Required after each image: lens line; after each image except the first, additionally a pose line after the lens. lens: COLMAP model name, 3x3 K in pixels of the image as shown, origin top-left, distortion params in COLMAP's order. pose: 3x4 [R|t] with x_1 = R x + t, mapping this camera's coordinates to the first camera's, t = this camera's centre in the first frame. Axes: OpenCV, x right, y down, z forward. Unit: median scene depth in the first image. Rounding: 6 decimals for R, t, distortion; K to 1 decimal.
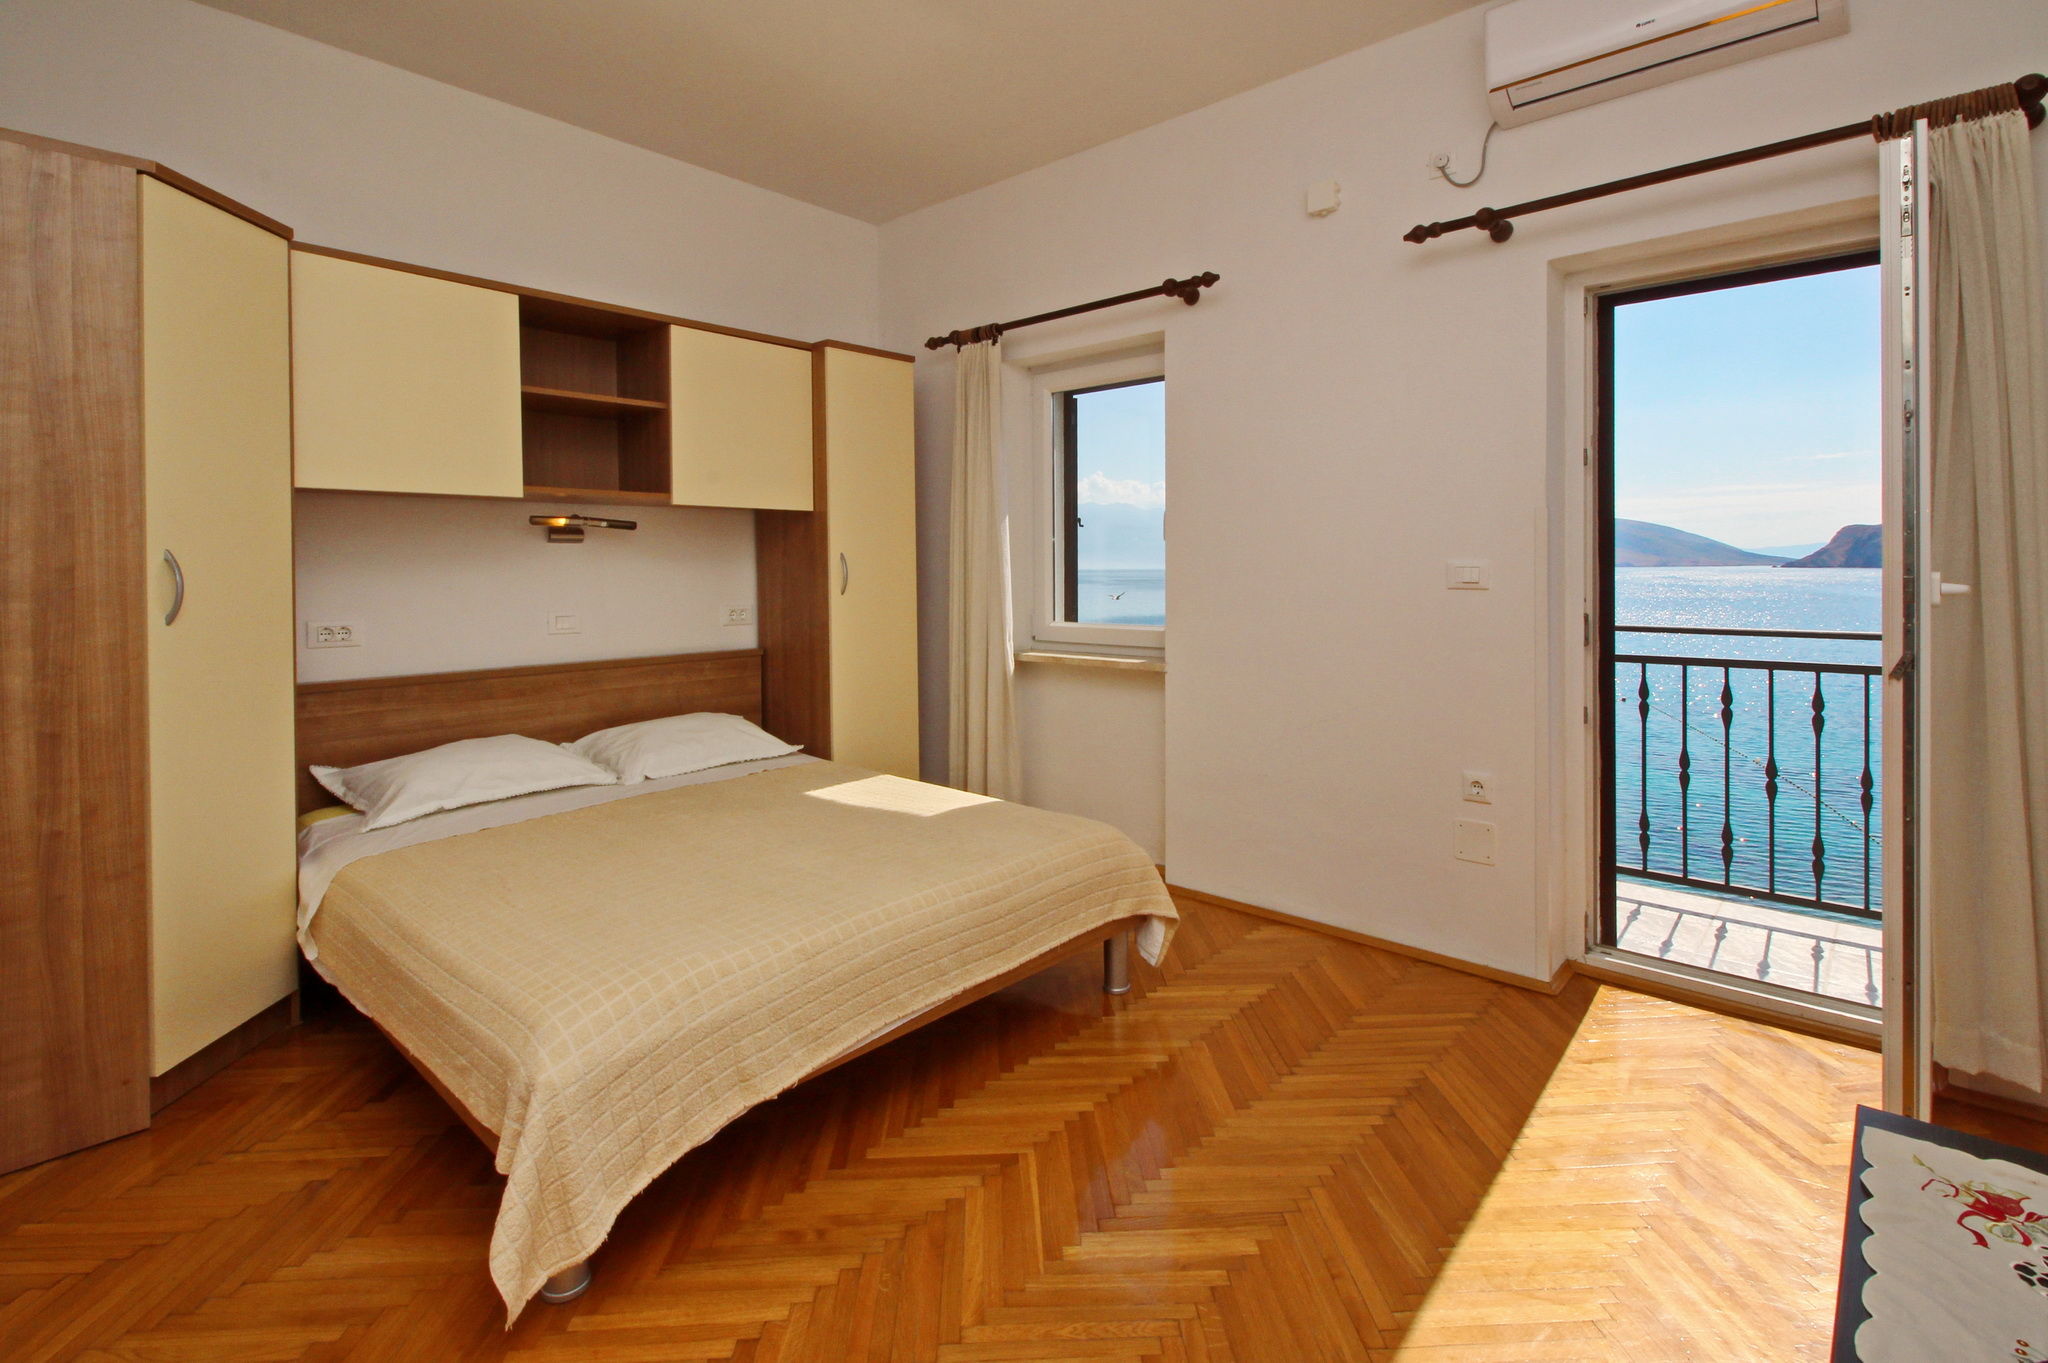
lens RADIAL K [[931.4, 0, 1000.2], [0, 931.4, 575.8], [0, 0, 1]] dist [0.003088, -0.001436]
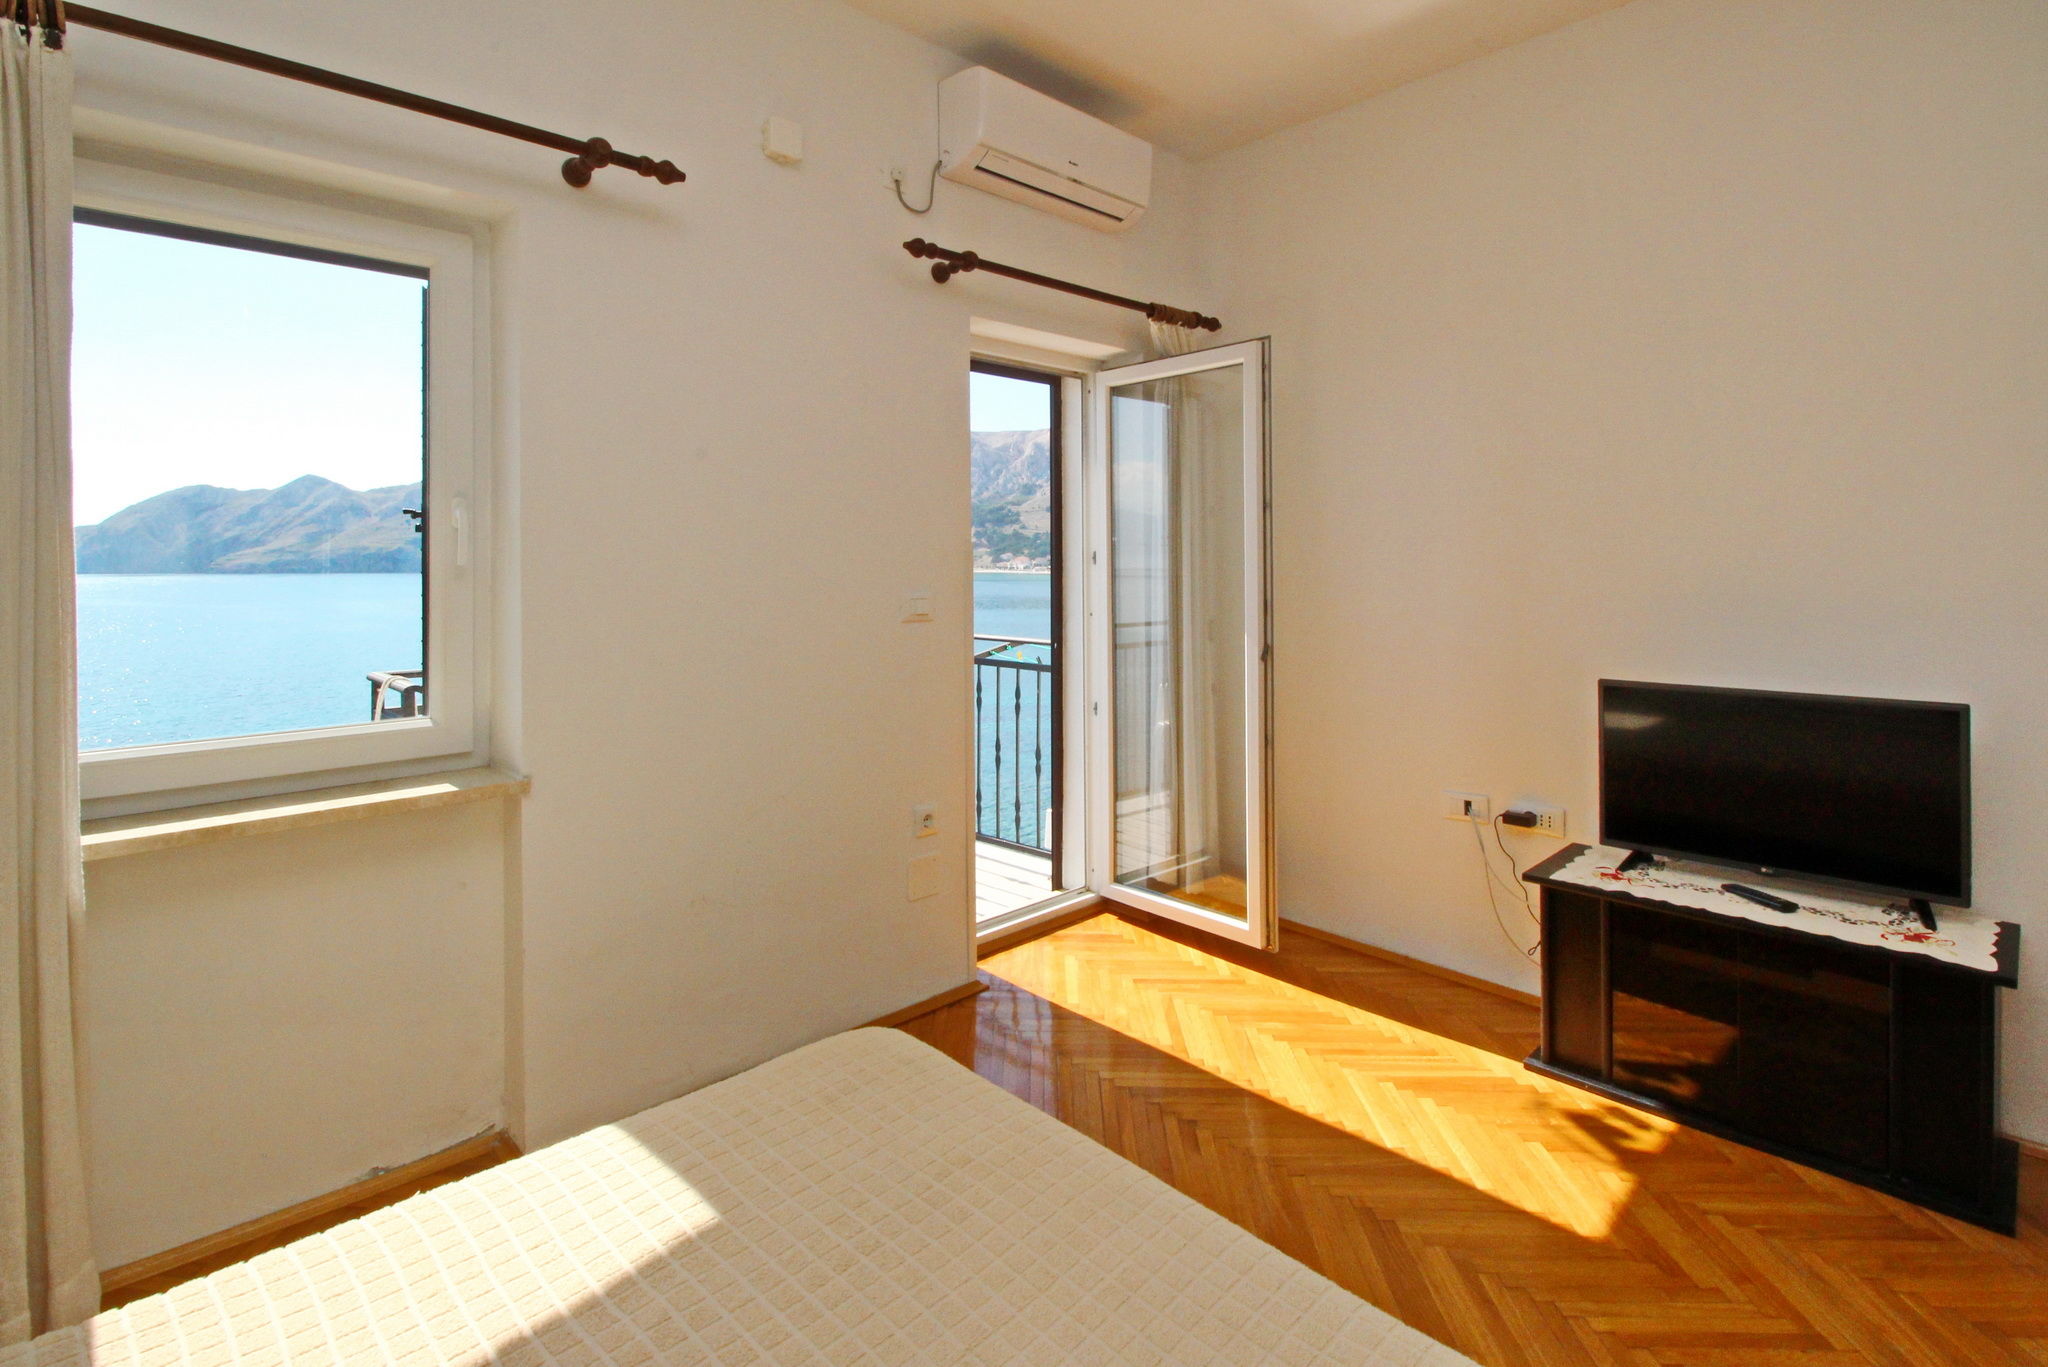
lens RADIAL K [[987.0, 0, 1003.2], [0, 987.0, 559.8], [0, 0, 1]] dist [0.001528, -0.010377]
pose [[0.083001, 0.007951, 0.996518, -0.448947], [0.013345, 0.999870, -0.009089, -0.033884], [-0.996460, 0.014053, 0.082884, 0.702107]]
